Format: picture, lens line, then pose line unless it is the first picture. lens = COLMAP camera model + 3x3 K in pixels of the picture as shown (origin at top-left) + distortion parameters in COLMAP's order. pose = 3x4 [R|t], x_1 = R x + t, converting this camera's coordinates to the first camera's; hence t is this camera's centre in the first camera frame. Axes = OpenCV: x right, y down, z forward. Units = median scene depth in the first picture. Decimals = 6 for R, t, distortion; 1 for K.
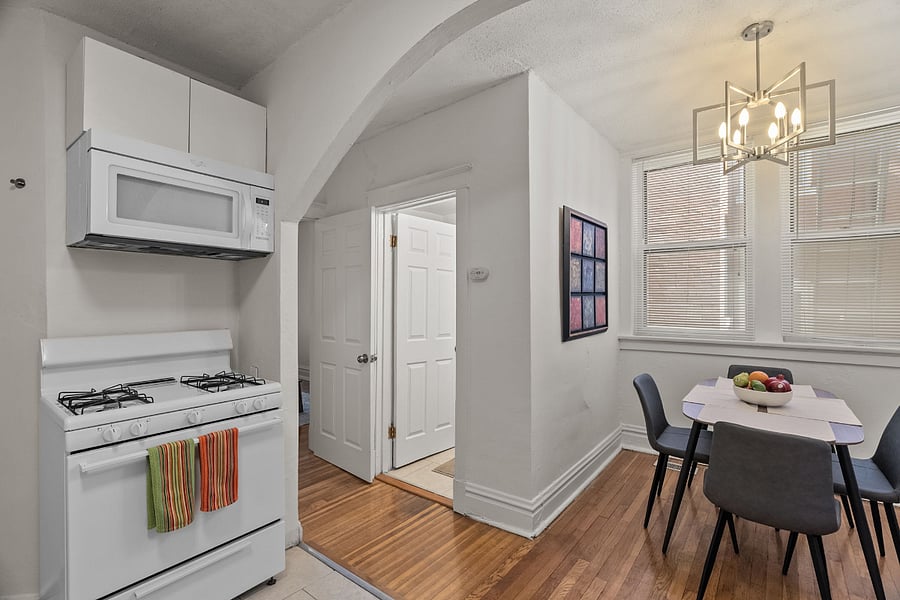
lens RADIAL K [[415.4, 0, 446.6], [0, 415.4, 299.4], [0, 0, 1]] dist [-0.004226, 0.001129]
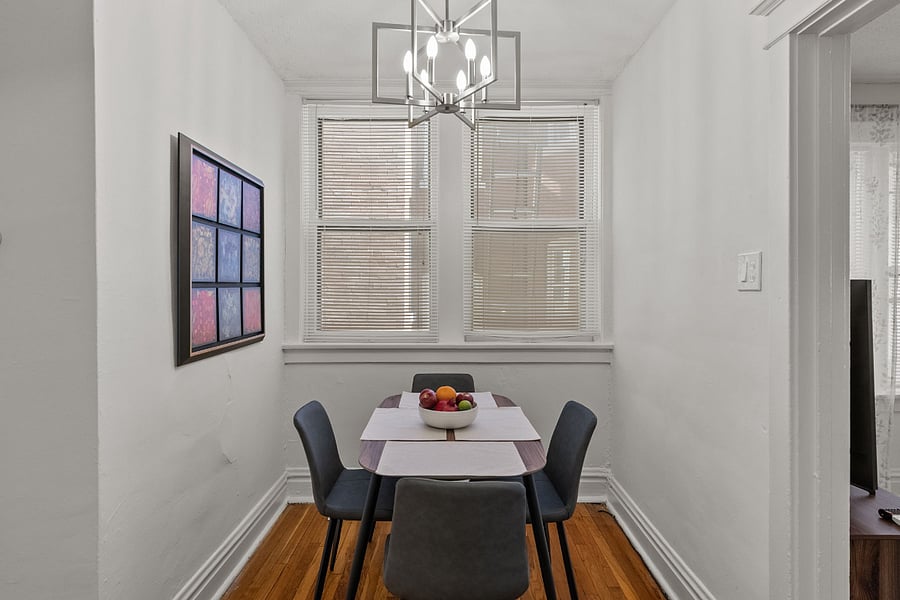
lens RADIAL K [[508.0, 0, 455.1], [0, 508.0, 298.4], [0, 0, 1]] dist [-0.011797, -0.000815]
pose [[0.776480, -0.004172, 0.630128, 0.134147], [-0.003437, 0.999935, 0.010856, -0.002159], [-0.630132, -0.010595, 0.776415, 0.201862]]
